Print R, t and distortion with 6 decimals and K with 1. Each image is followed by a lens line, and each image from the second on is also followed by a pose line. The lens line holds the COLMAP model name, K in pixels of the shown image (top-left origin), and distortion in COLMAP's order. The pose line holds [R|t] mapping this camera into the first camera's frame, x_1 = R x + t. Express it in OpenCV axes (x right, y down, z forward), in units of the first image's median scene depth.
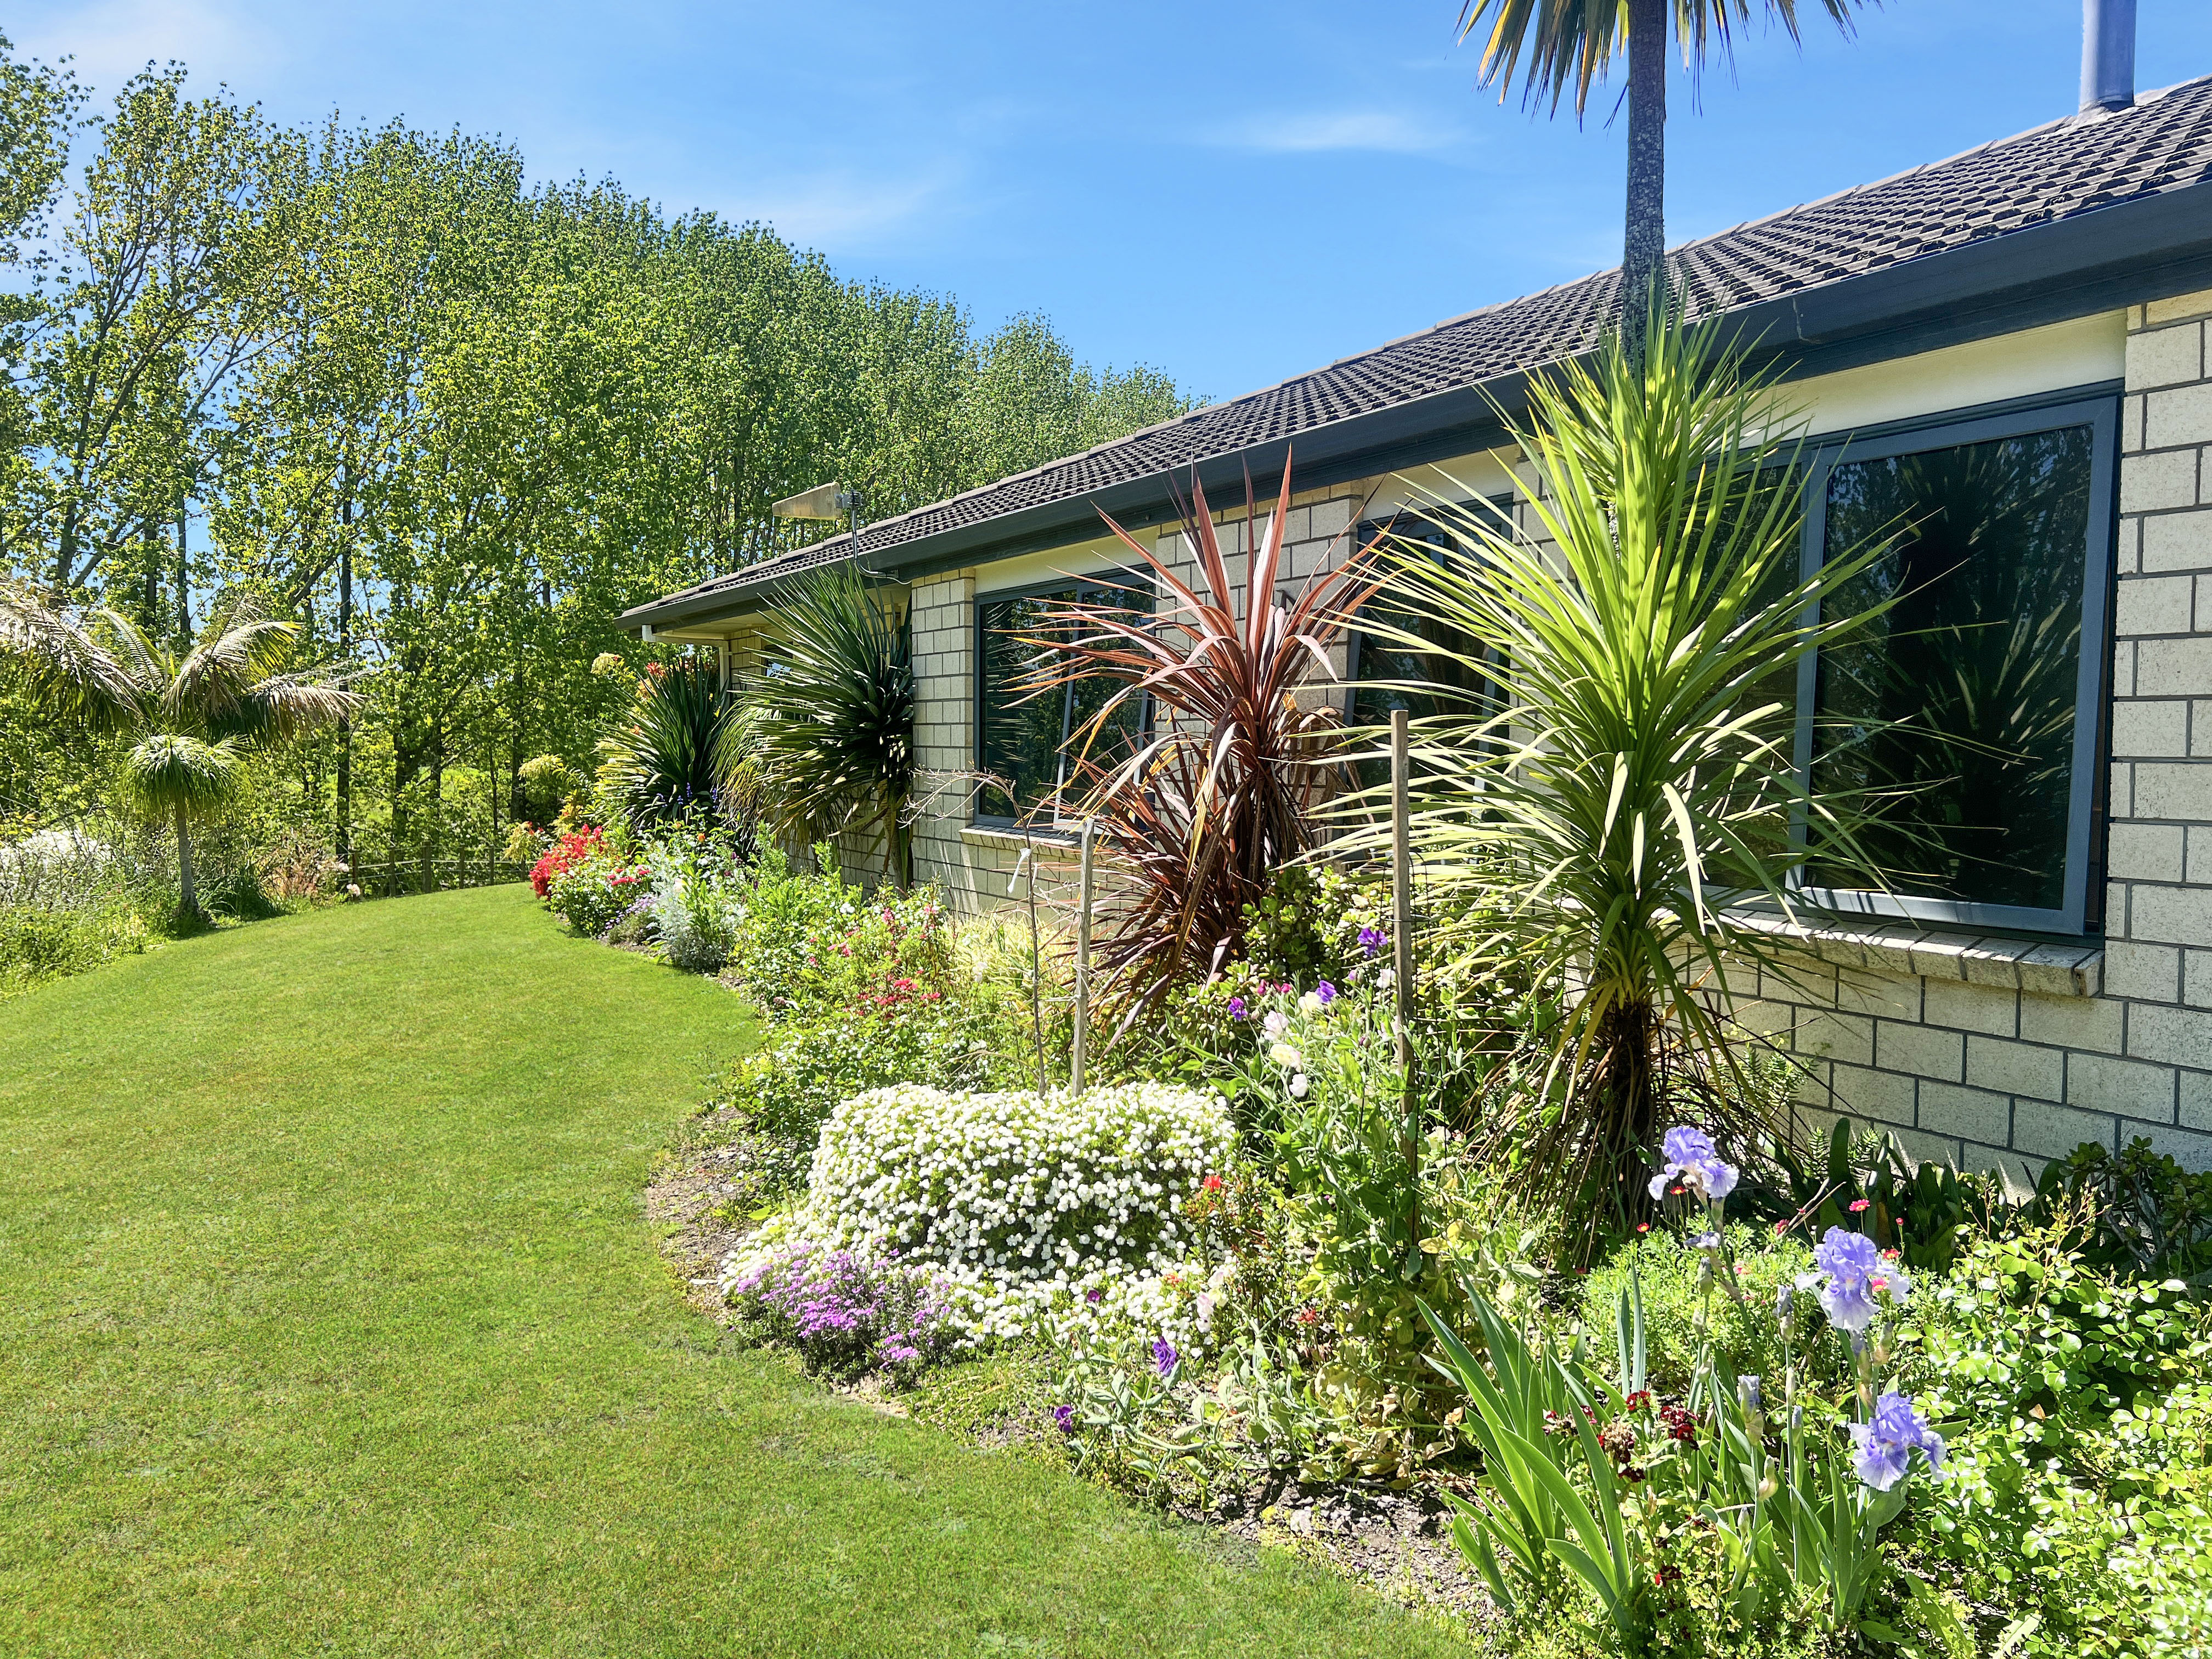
lens RADIAL K [[1677.0, 0, 1106.0], [0, 1677.0, 829.5], [0, 0, 1]] dist [-0.003861, -0.000512]
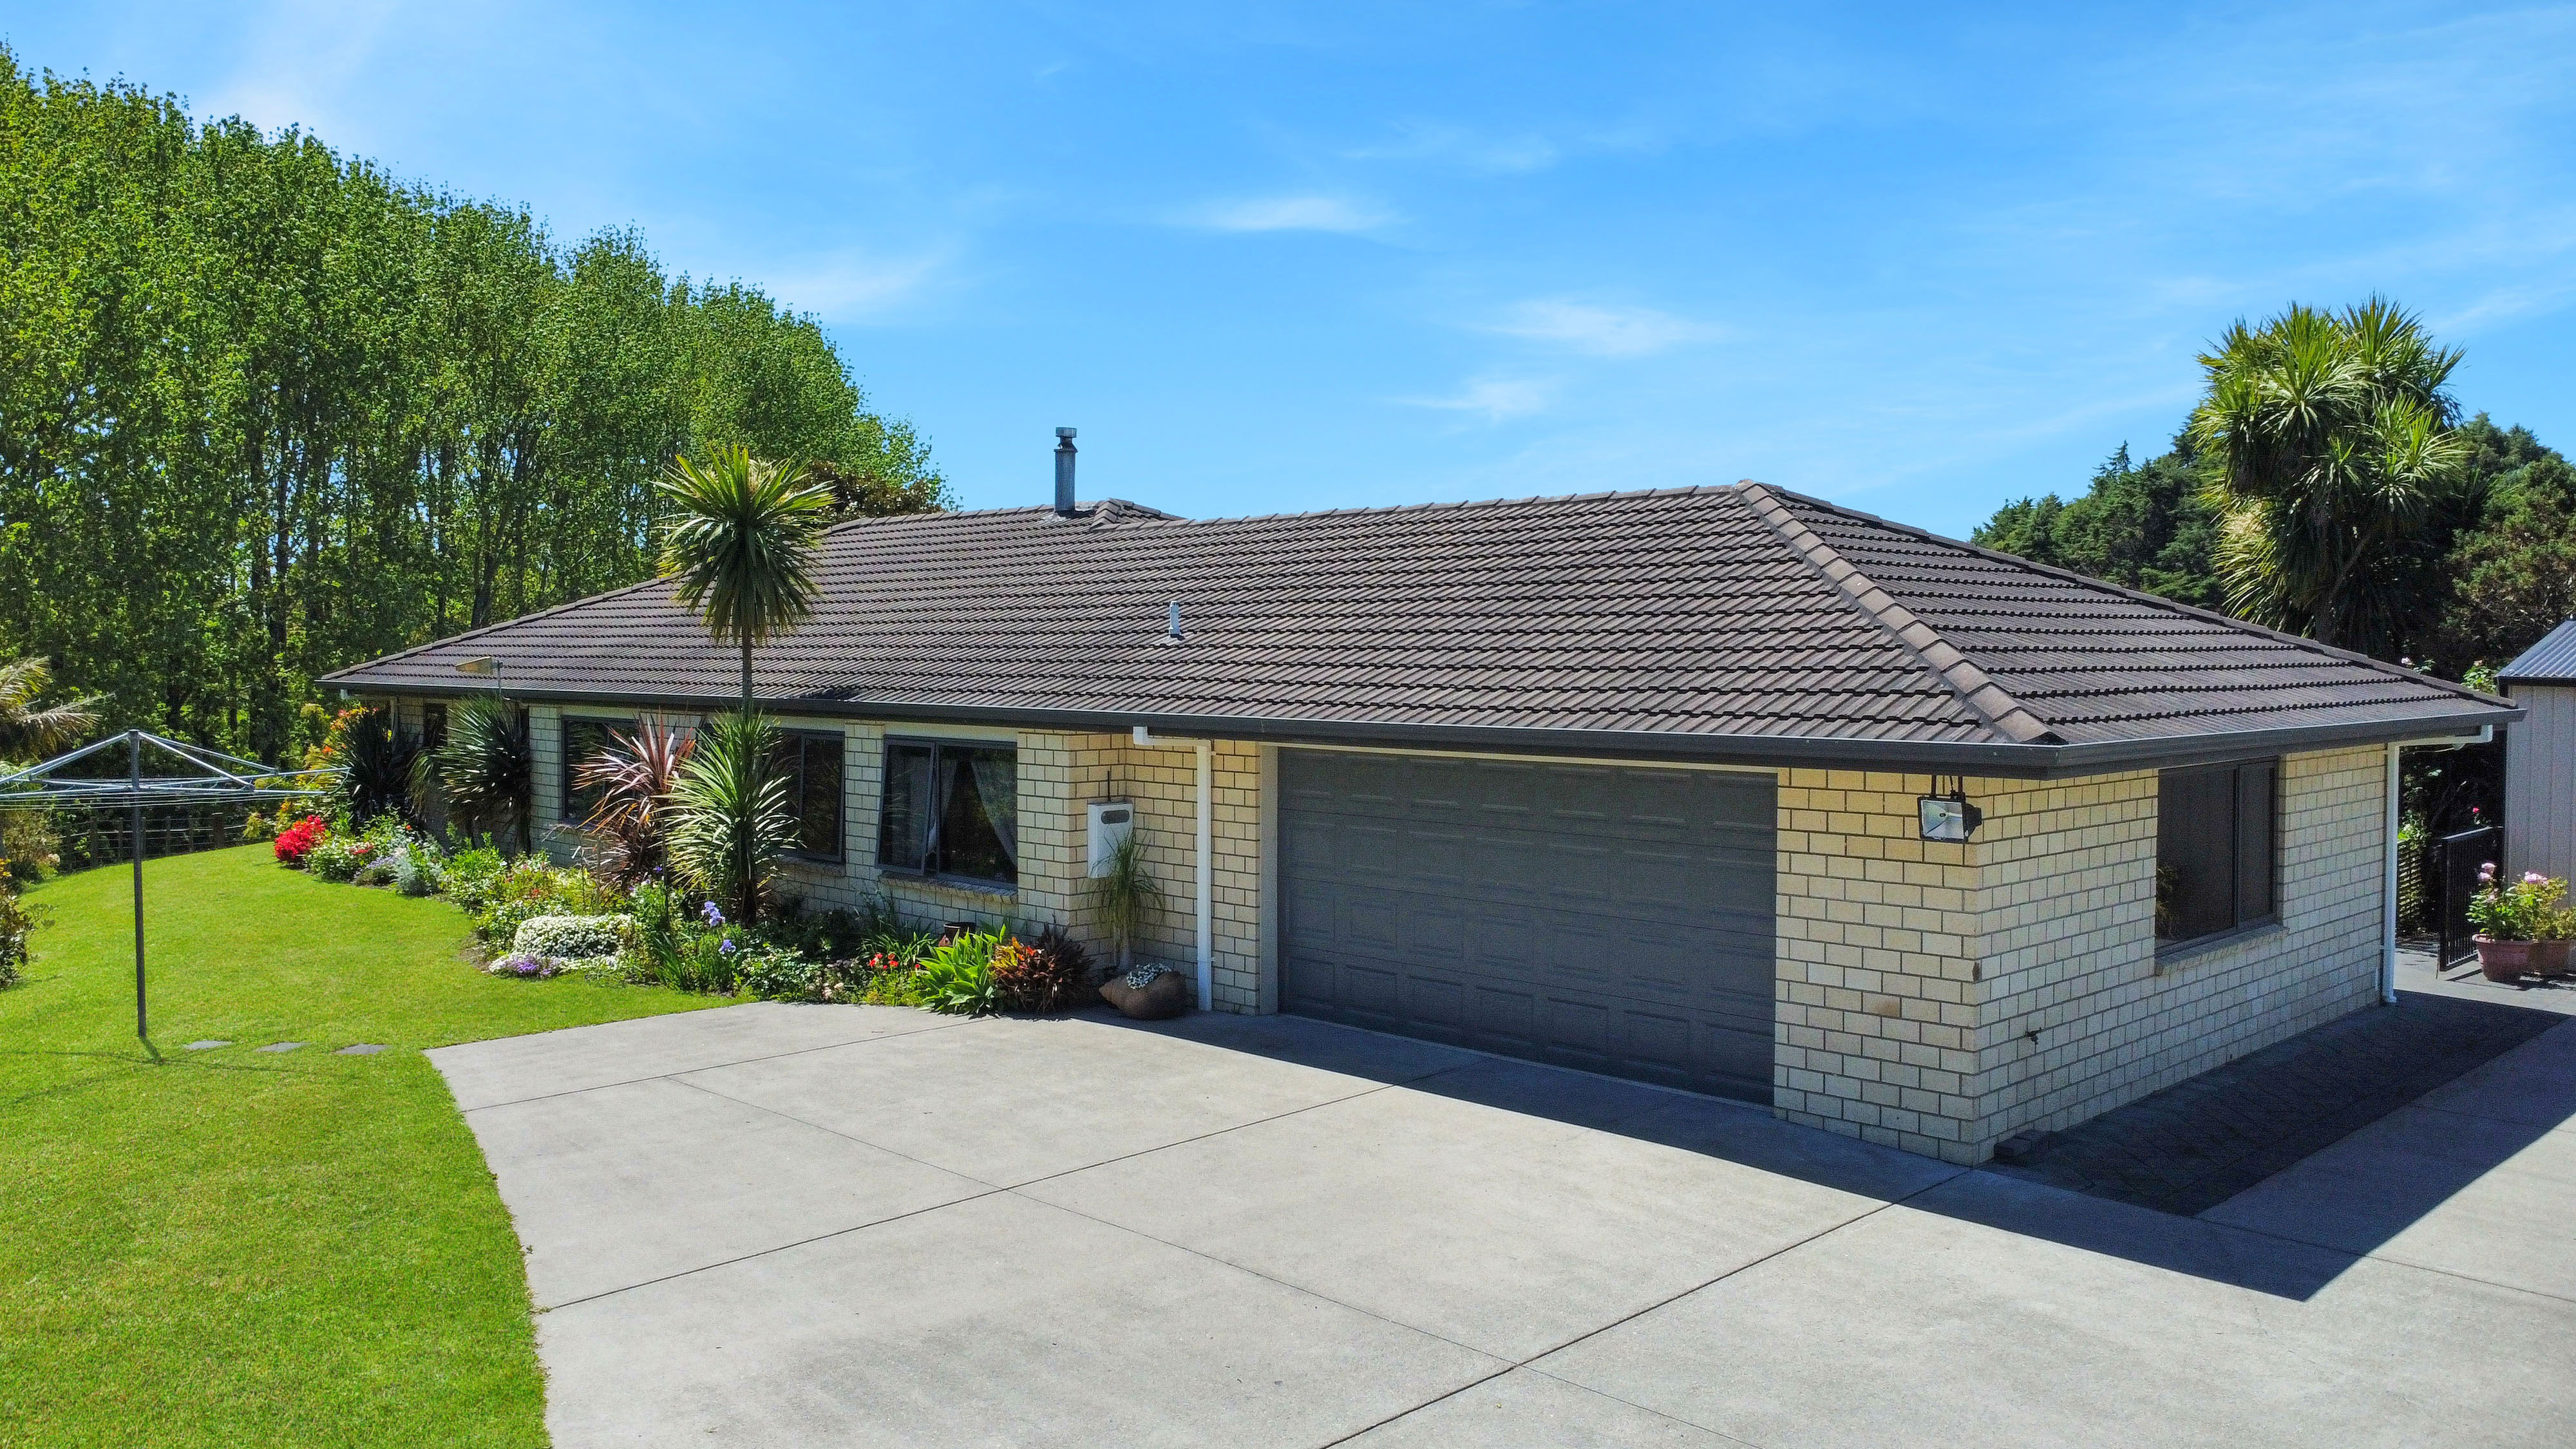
lens RADIAL K [[1924.0, 0, 1288.0], [0, 1924.0, 724.5], [0, 0, 1]] dist [0.001850, 0.001689]
pose [[0.960196, -0.015852, 0.278876, 0.125558], [0.018242, 0.999816, -0.005977, -0.094238], [-0.278730, 0.010827, 0.960309, -1.598870]]
